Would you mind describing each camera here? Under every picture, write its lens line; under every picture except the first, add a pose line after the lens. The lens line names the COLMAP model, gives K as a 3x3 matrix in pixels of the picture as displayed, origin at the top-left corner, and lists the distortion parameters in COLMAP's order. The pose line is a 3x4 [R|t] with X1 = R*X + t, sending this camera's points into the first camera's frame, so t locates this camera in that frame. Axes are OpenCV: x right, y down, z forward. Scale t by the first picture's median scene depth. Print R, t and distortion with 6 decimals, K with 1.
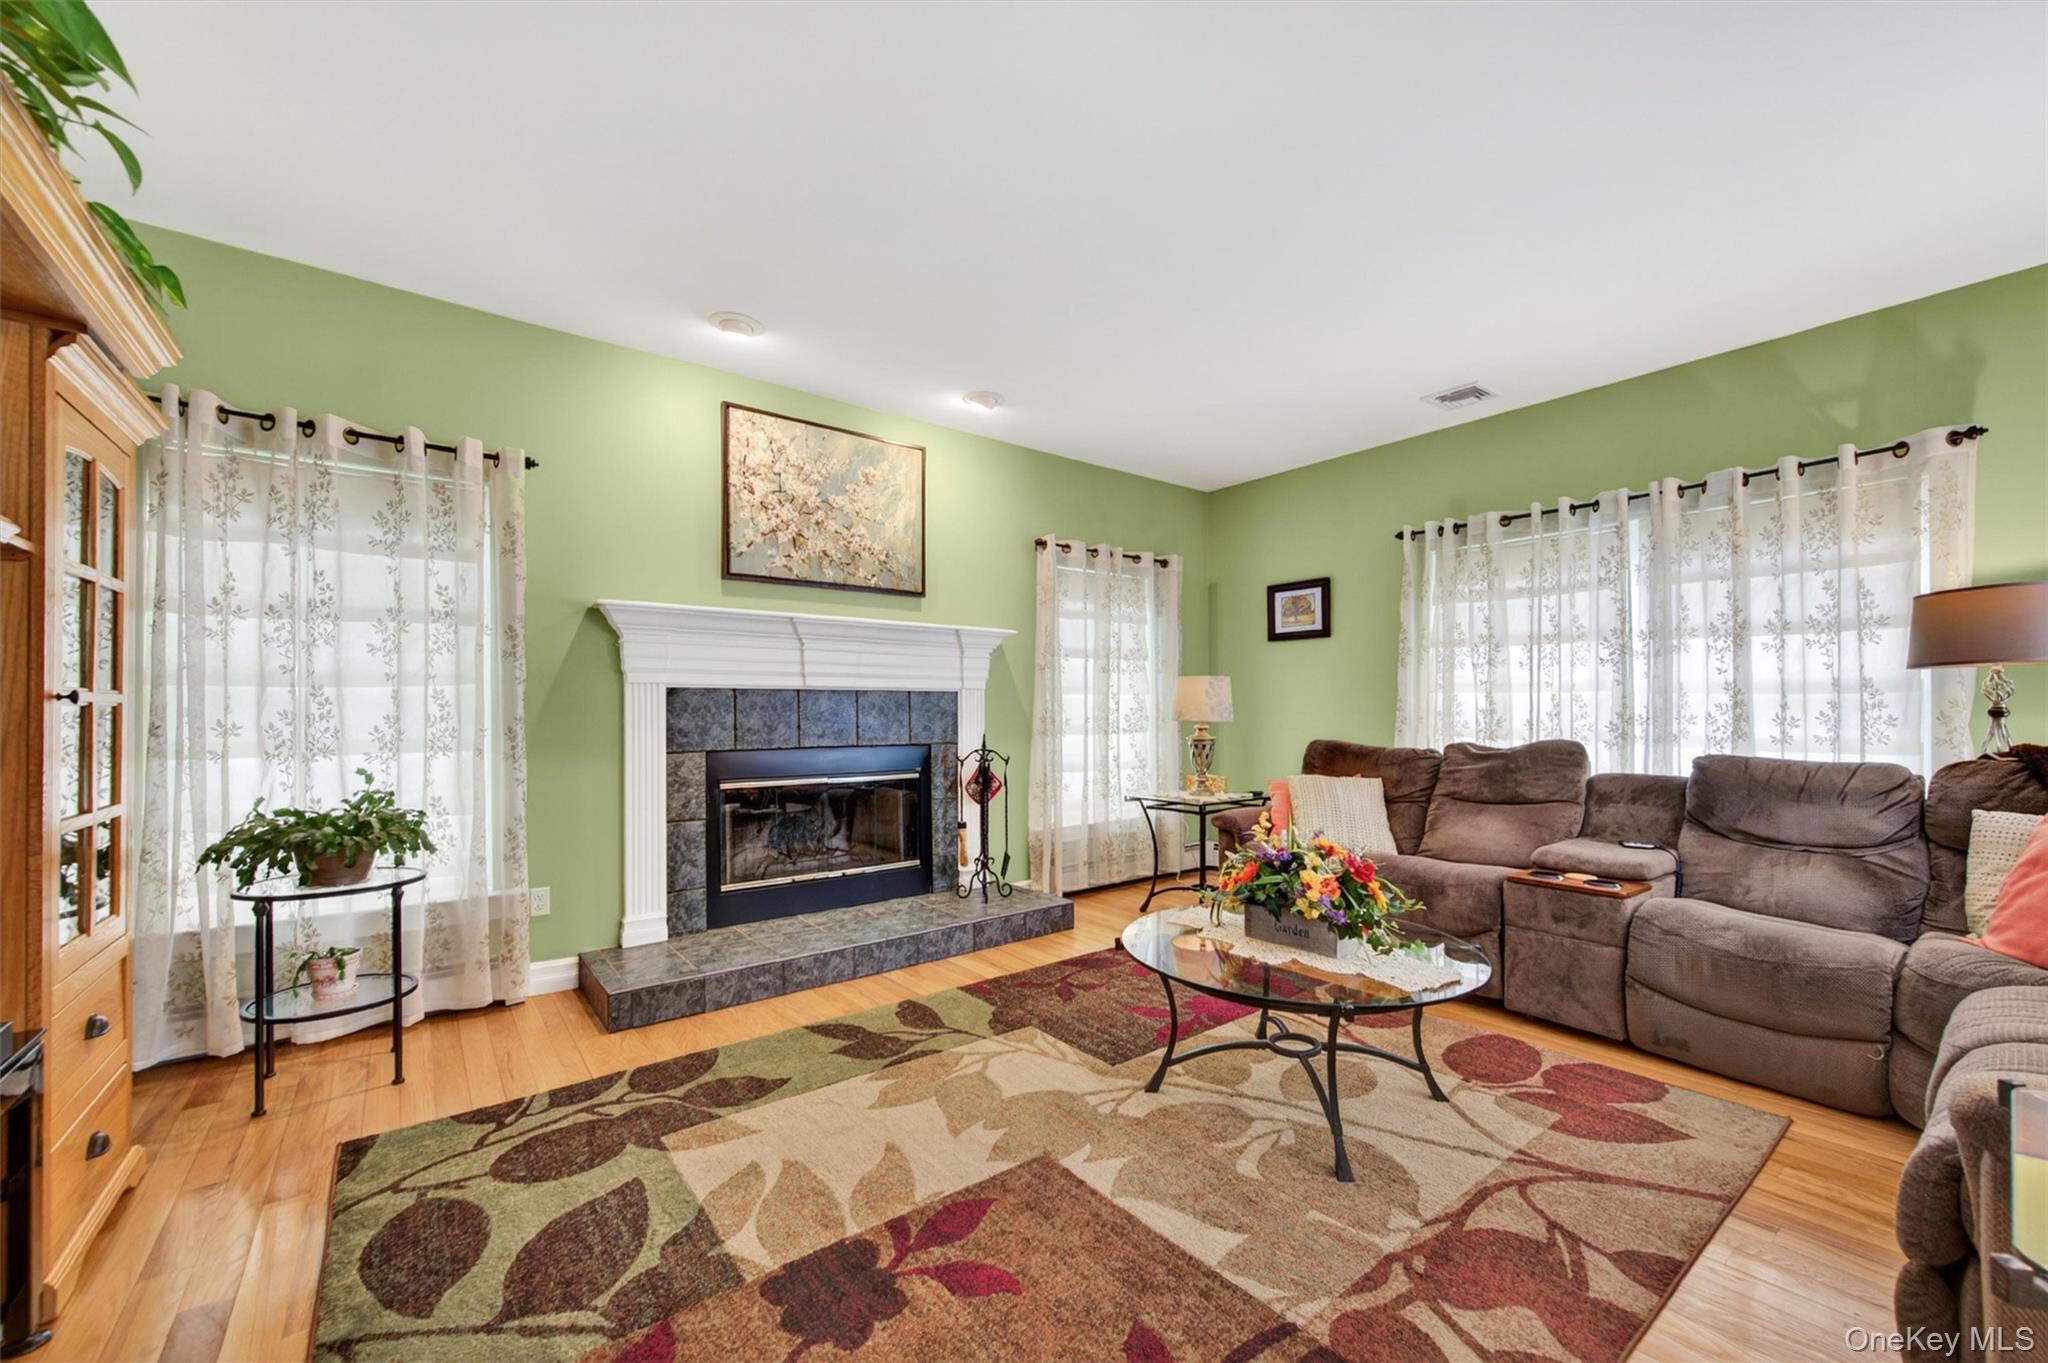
lens RADIAL K [[796.3, 0, 1024.5], [0, 796.3, 708.9], [0, 0, 1]] dist [0.000630, 0.000023]
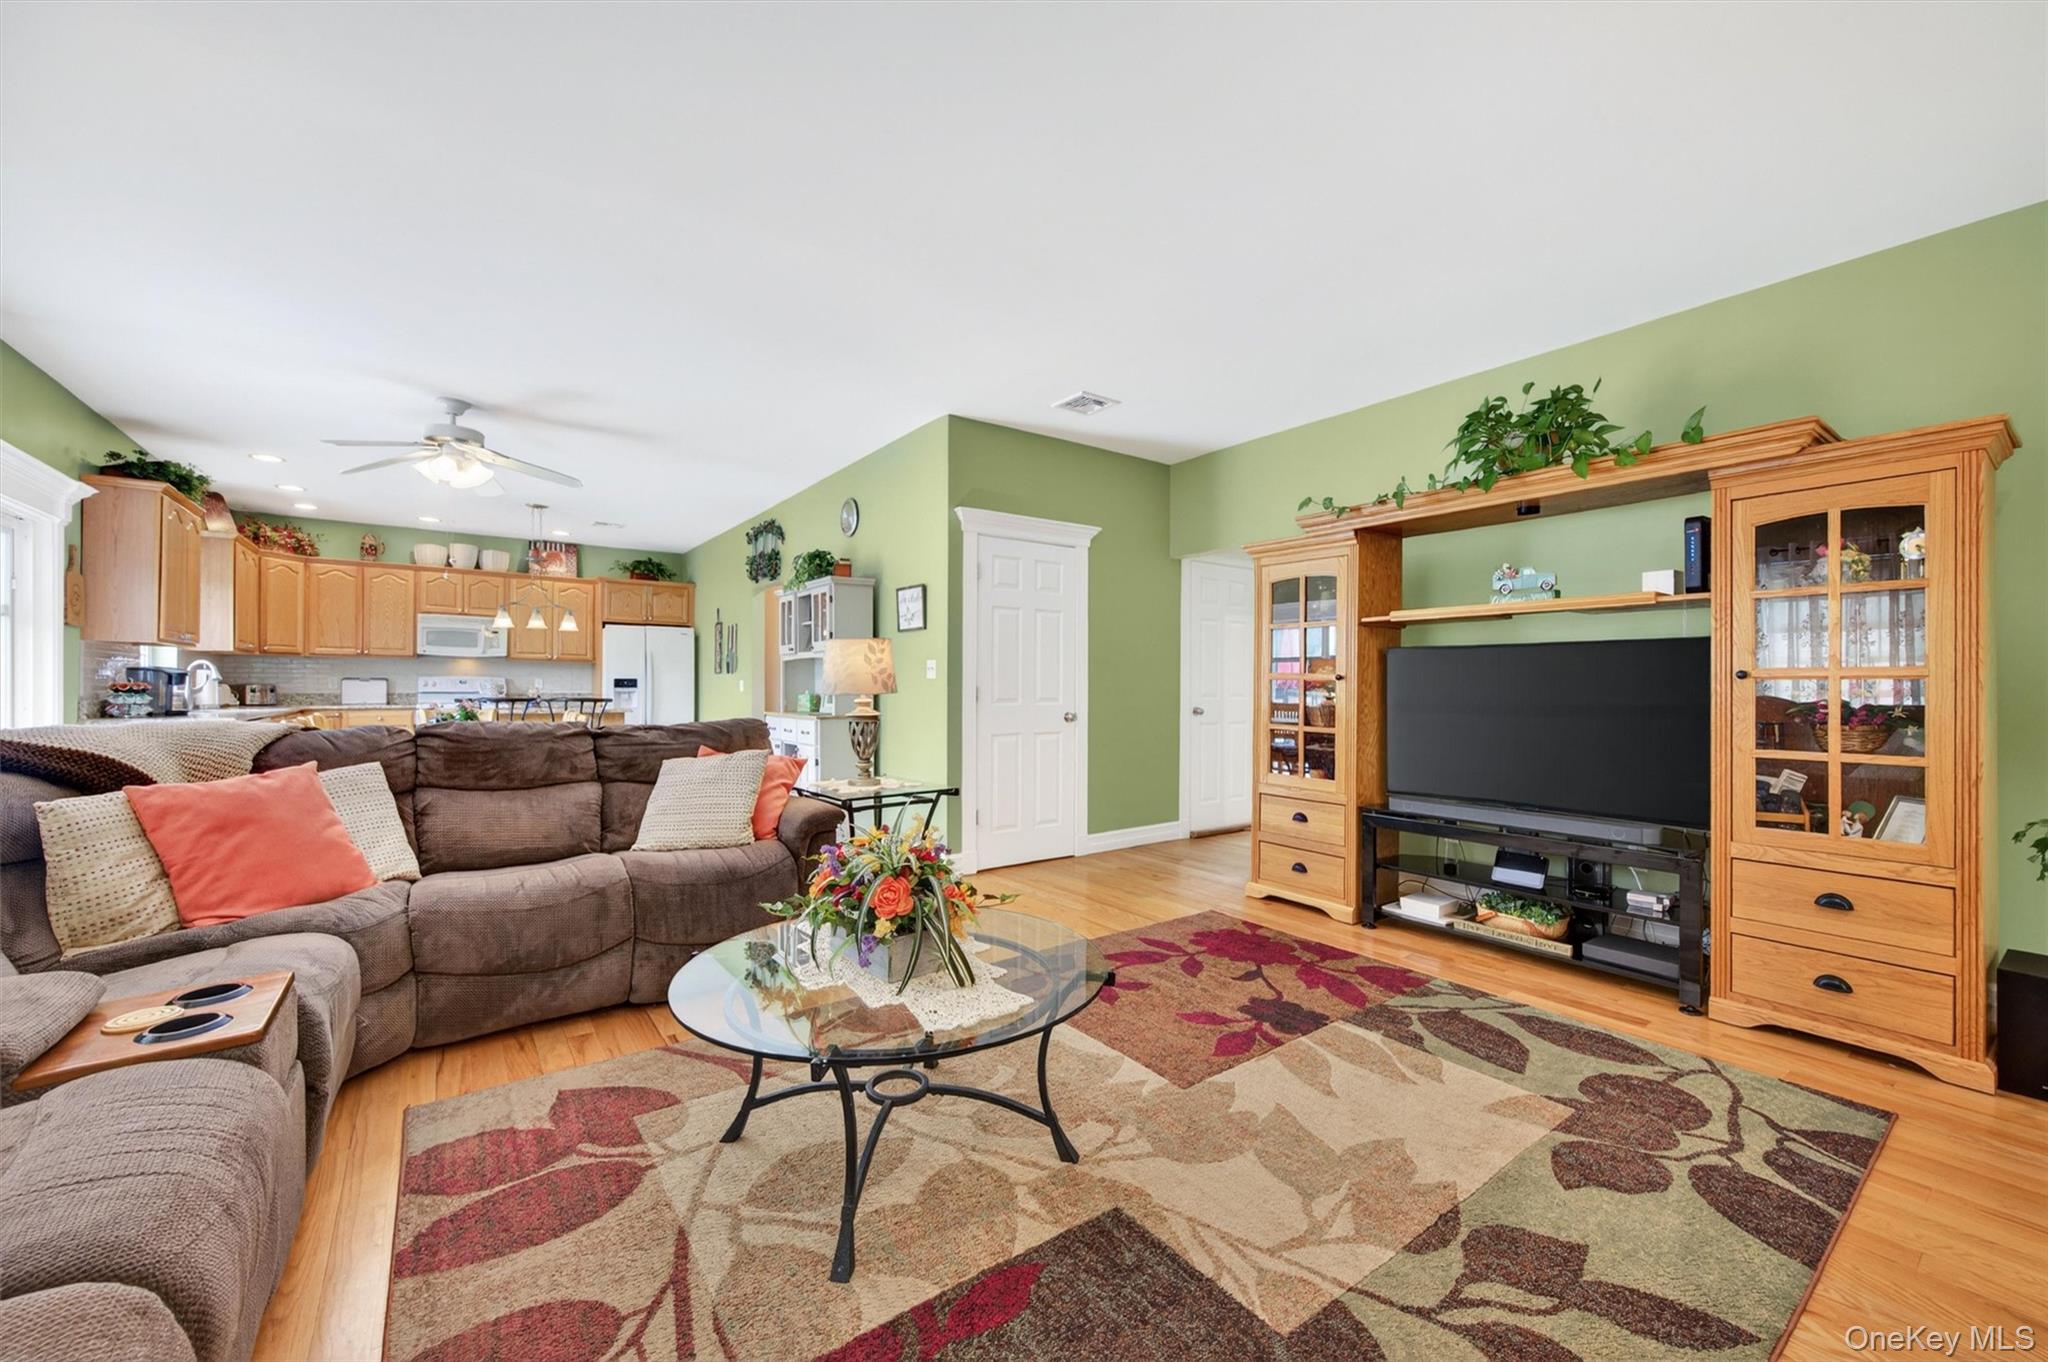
lens RADIAL K [[799.0, 0, 1045.5], [0, 799.0, 684.0], [0, 0, 1]] dist [0.004286, 0.000187]
pose [[-0.999995, 0.000851, 0.003138, 0.114879], [0.000829, 0.999976, -0.006833, 0.007878], [-0.003144, -0.006831, -0.999972, 1.145830]]
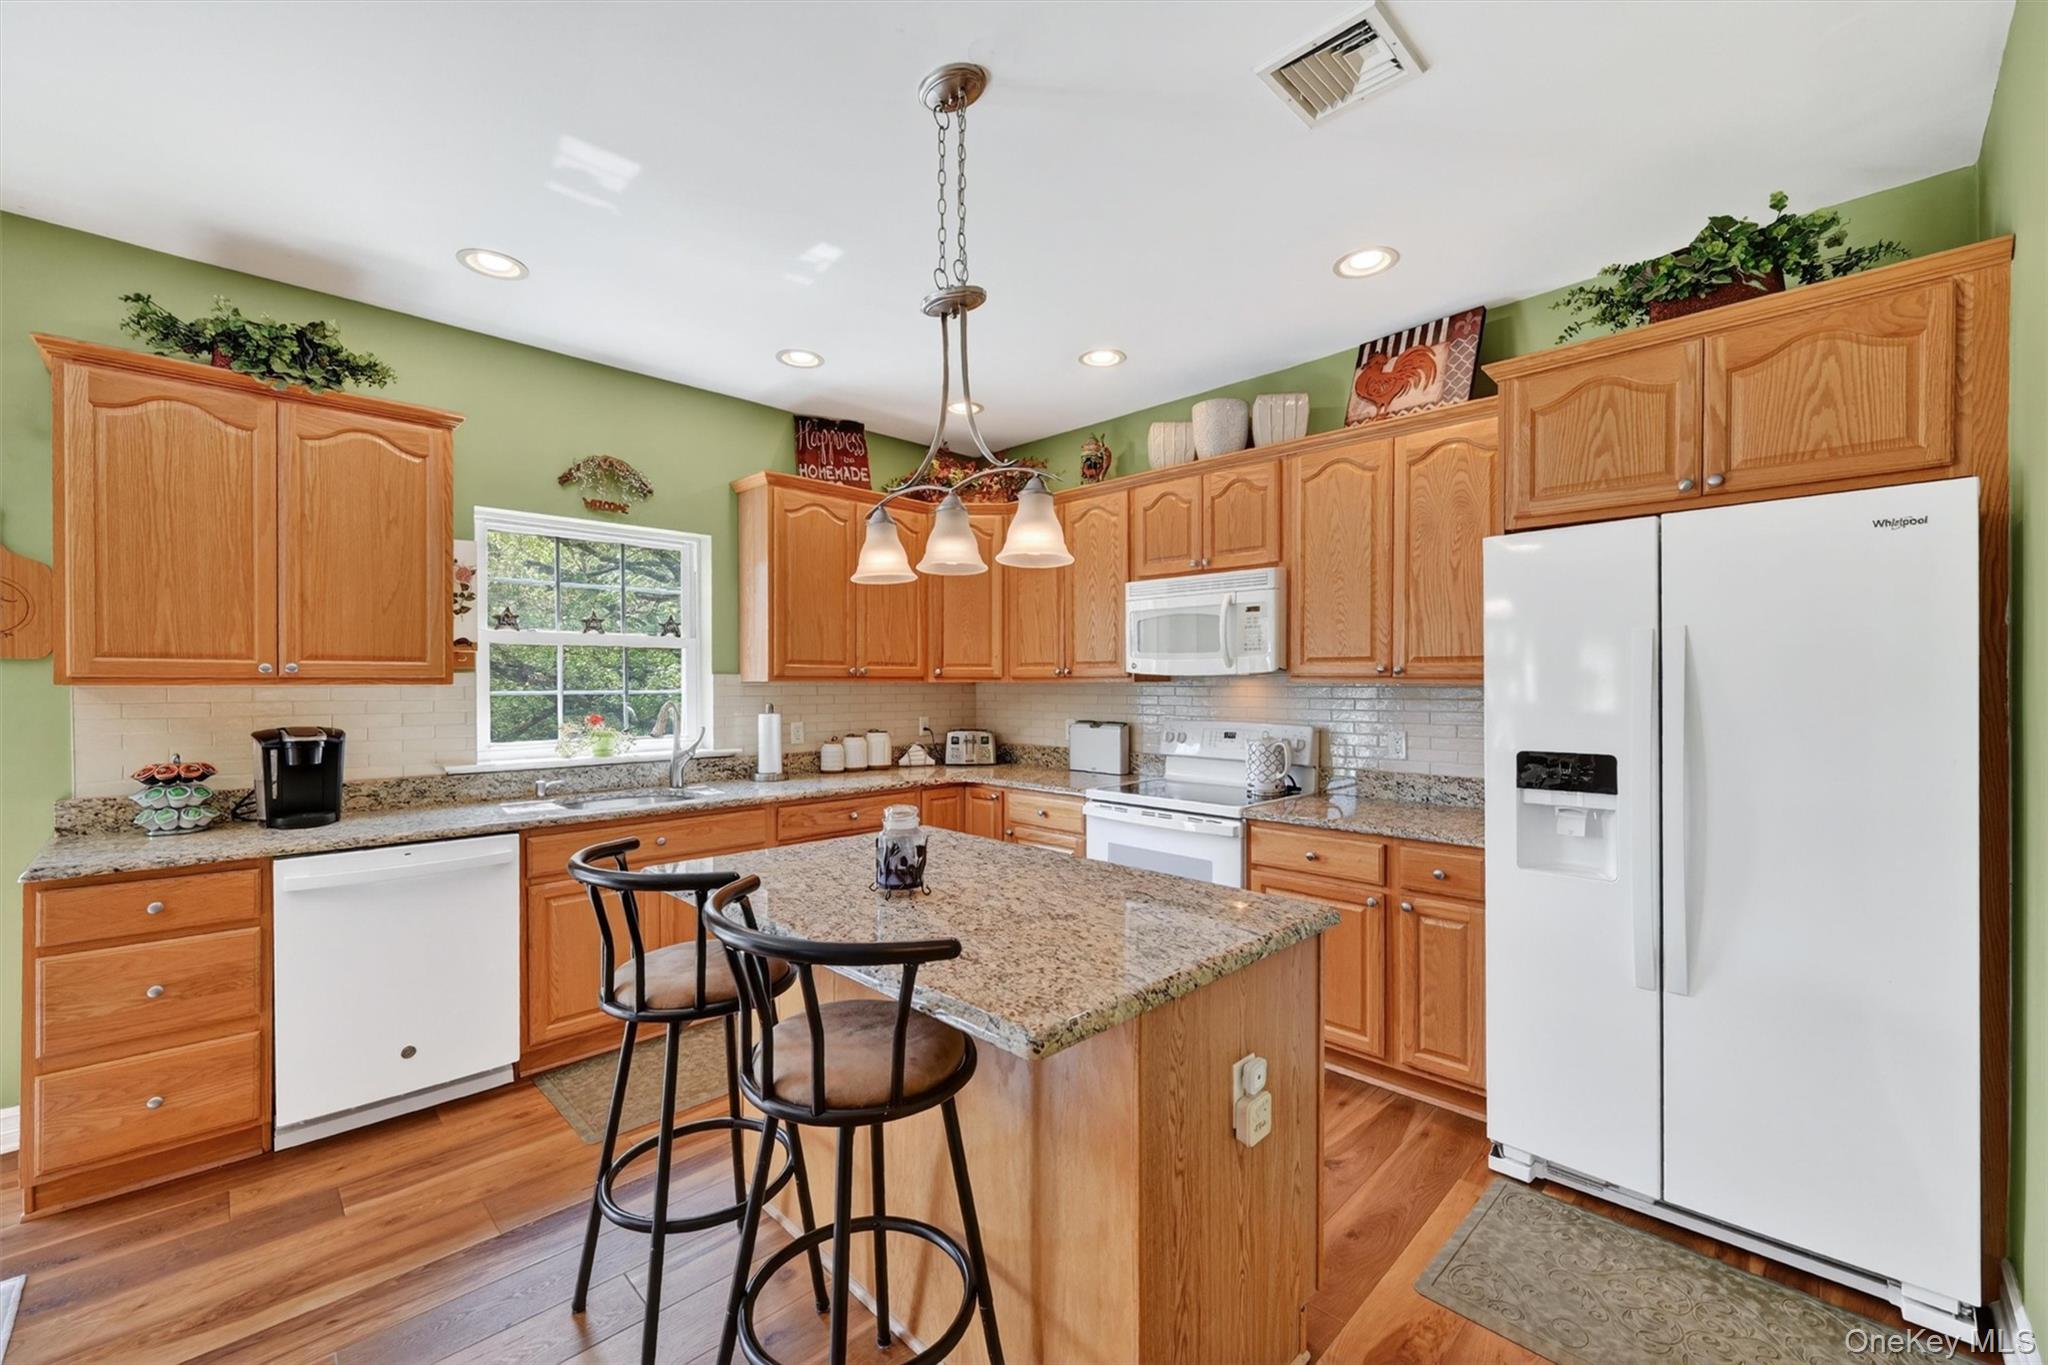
lens RADIAL K [[839.7, 0, 1029.9], [0, 839.7, 687.7], [0, 0, 1]] dist [-0.001214, -0.000023]
pose [[-0.136693, 0.003472, 0.990607, 0.798266], [-0.001865, 0.999991, -0.003762, -0.064809], [-0.990612, -0.002362, -0.136685, -0.678870]]
